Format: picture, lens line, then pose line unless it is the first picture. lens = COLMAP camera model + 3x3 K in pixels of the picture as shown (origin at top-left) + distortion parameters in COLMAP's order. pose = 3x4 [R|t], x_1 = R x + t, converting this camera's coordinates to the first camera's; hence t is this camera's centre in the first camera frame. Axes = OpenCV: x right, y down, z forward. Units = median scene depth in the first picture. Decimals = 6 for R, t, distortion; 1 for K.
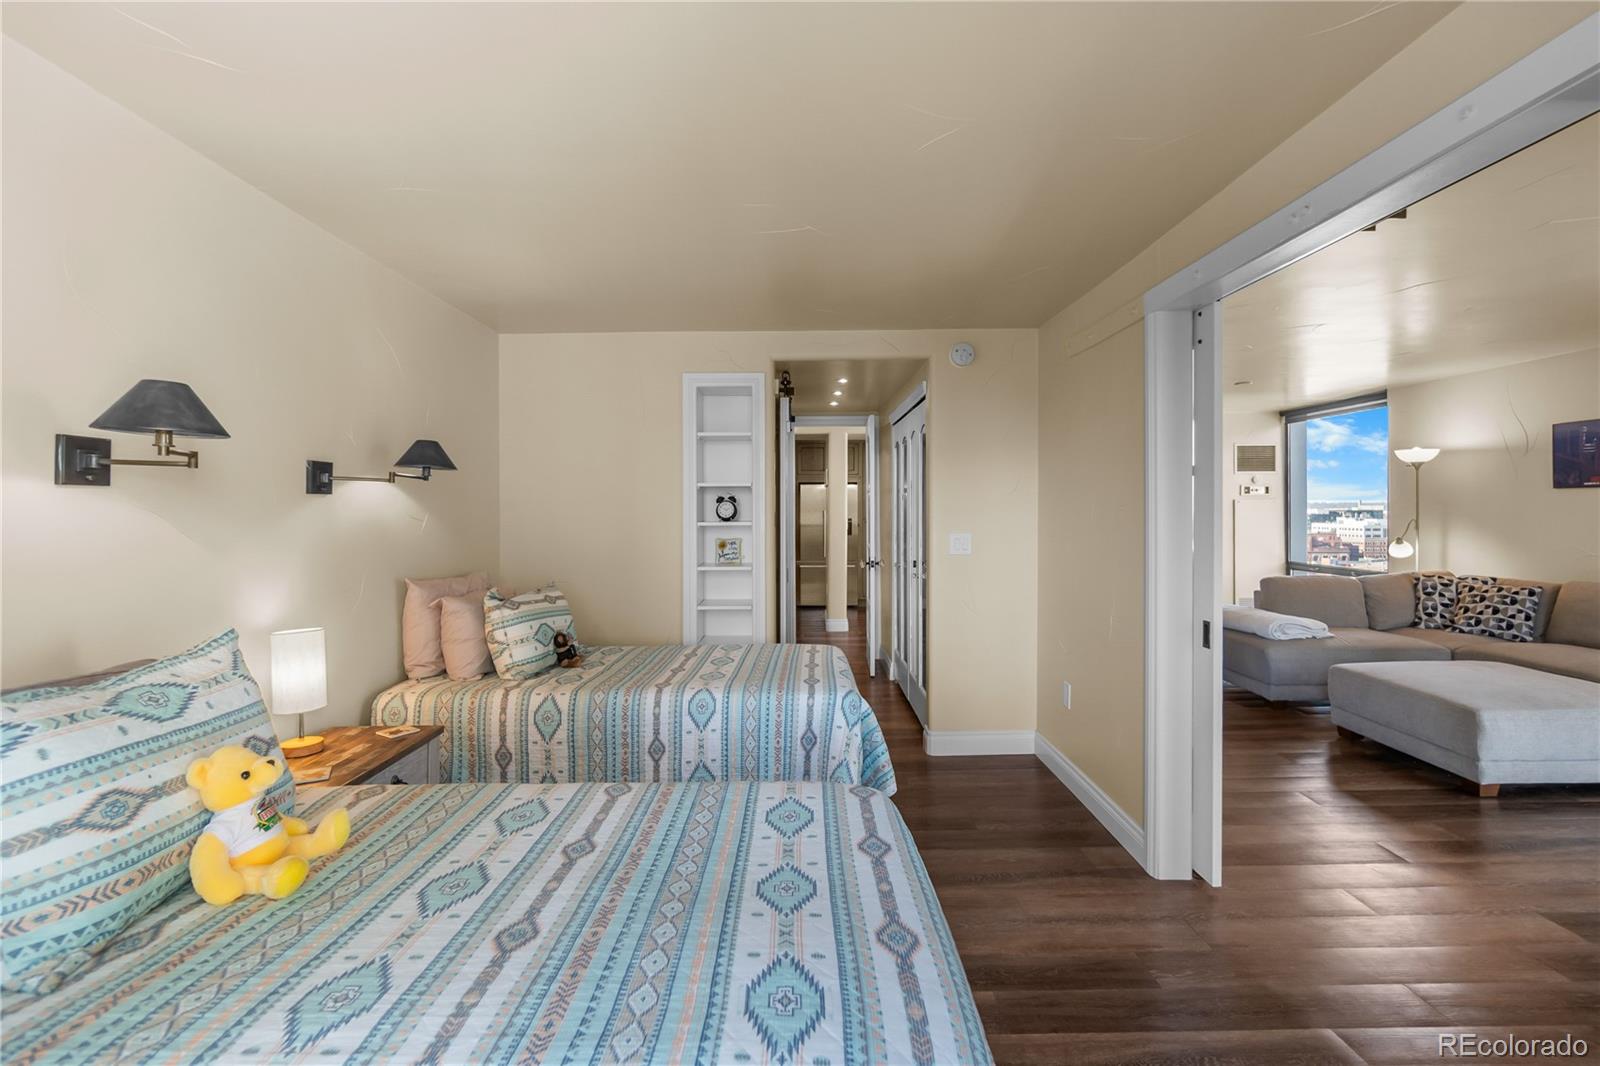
lens RADIAL K [[697.8, 0, 797.8], [0, 697.8, 525.3], [0, 0, 1]] dist [-0.004667, 0.002310]
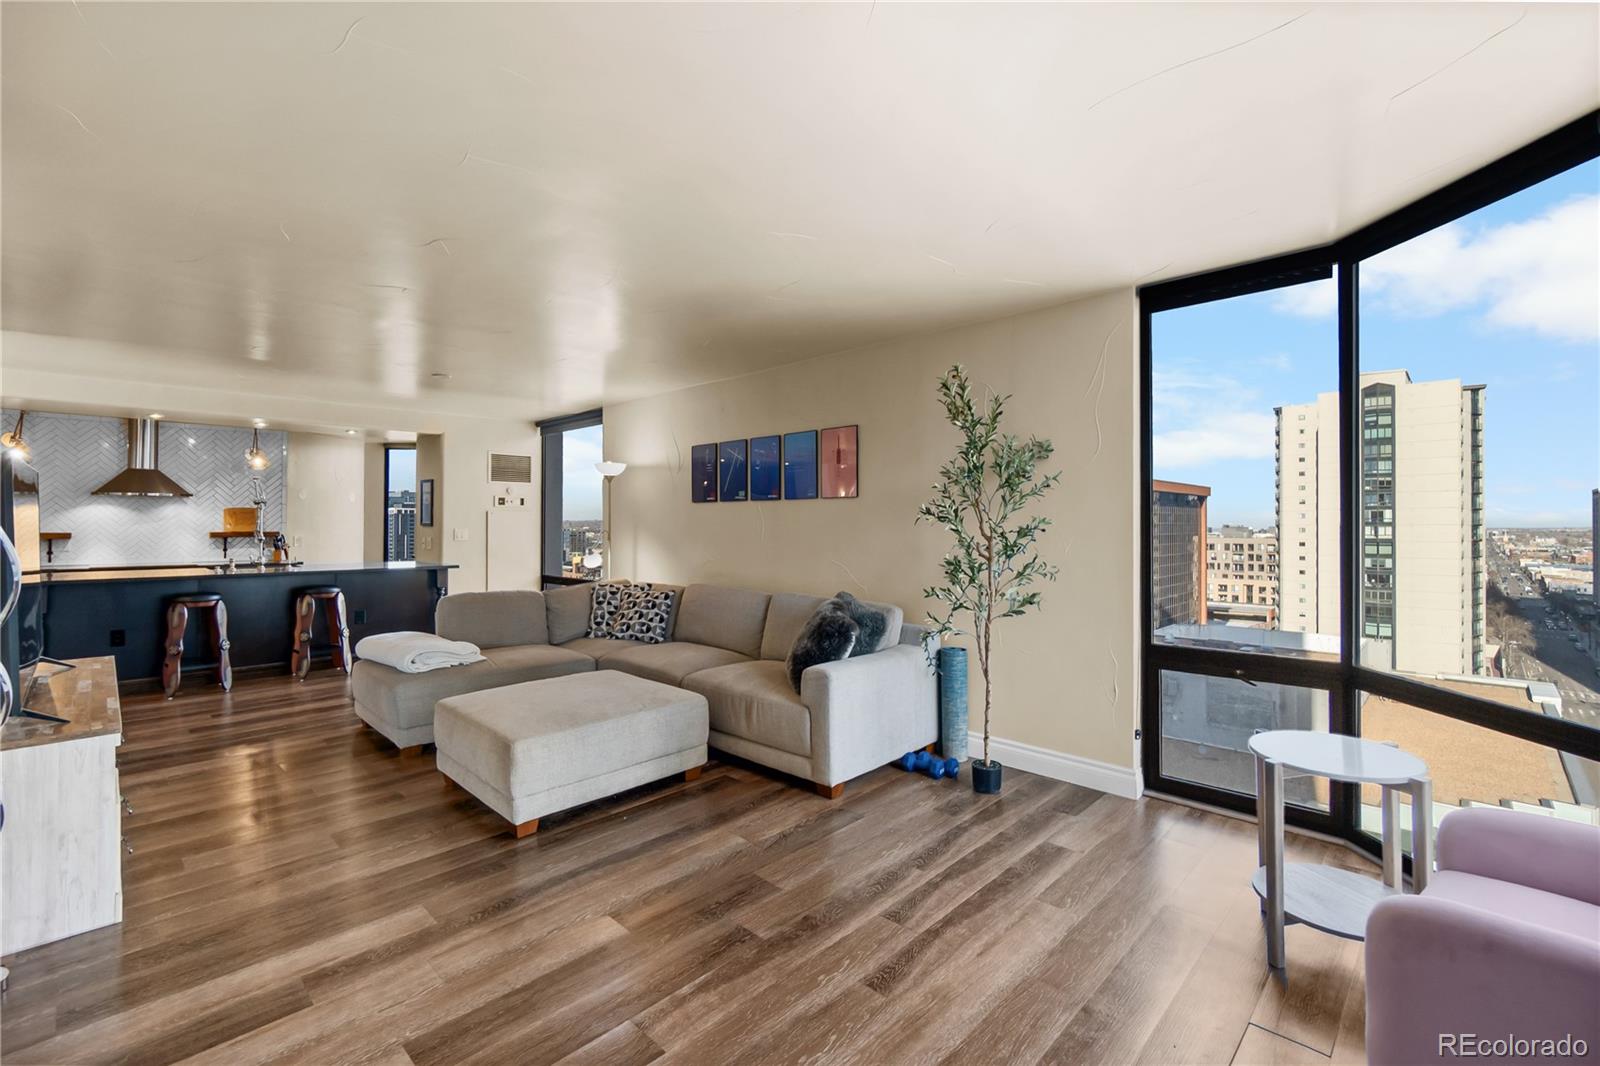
lens RADIAL K [[697.8, 0, 810.3], [0, 697.8, 529.7], [0, 0, 1]] dist [-0.004667, 0.002310]
pose [[0.687878, 0.003753, 0.725817, 0.397937], [0.010330, 0.999835, -0.014960, 0.010424], [-0.725753, 0.017788, 0.687725, 0.078828]]
